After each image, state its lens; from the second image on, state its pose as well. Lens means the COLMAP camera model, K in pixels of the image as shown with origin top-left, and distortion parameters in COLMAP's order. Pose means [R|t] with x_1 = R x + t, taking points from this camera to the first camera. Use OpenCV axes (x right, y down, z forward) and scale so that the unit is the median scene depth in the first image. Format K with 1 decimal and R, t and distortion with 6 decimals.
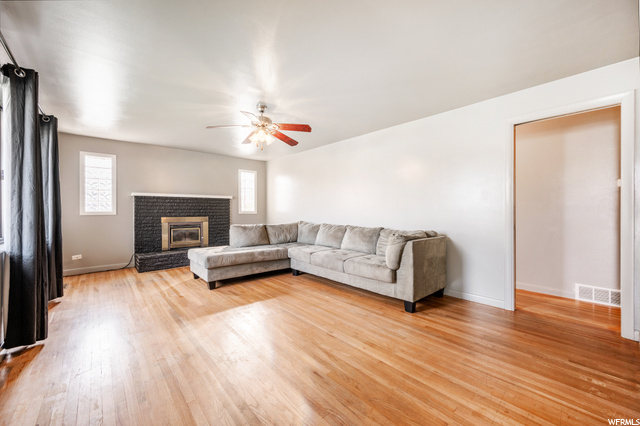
lens RADIAL K [[247.5, 0, 315.9], [0, 247.5, 210.5], [0, 0, 1]] dist [0.000250, -0.000005]
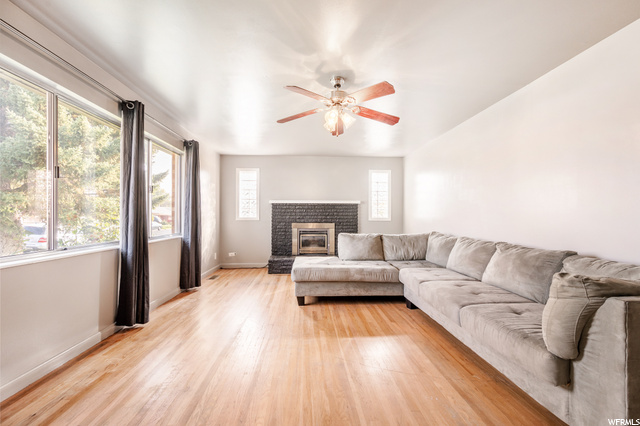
lens RADIAL K [[256.0, 0, 320.2], [0, 256.0, 217.3], [0, 0, 1]] dist [-0.000528, -0.000111]
pose [[0.791887, 0.002358, -0.610663, 0.160364], [-0.001899, 0.999997, 0.001400, 0.001100], [0.610665, 0.000051, 0.791889, 0.258445]]
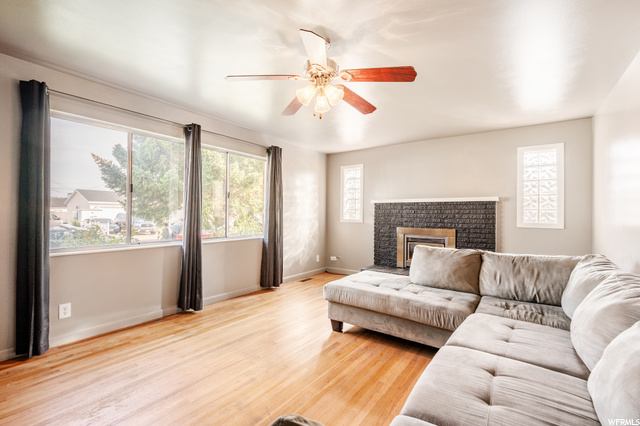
lens RADIAL K [[282.6, 0, 320.0], [0, 282.6, 213.0], [0, 0, 1]] dist [-0.001741, -0.000217]
pose [[0.236516, -0.002903, -0.971623, 0.304288], [-0.009319, 0.999943, -0.005256, -0.016446], [0.971583, 0.010298, 0.236476, 0.621096]]
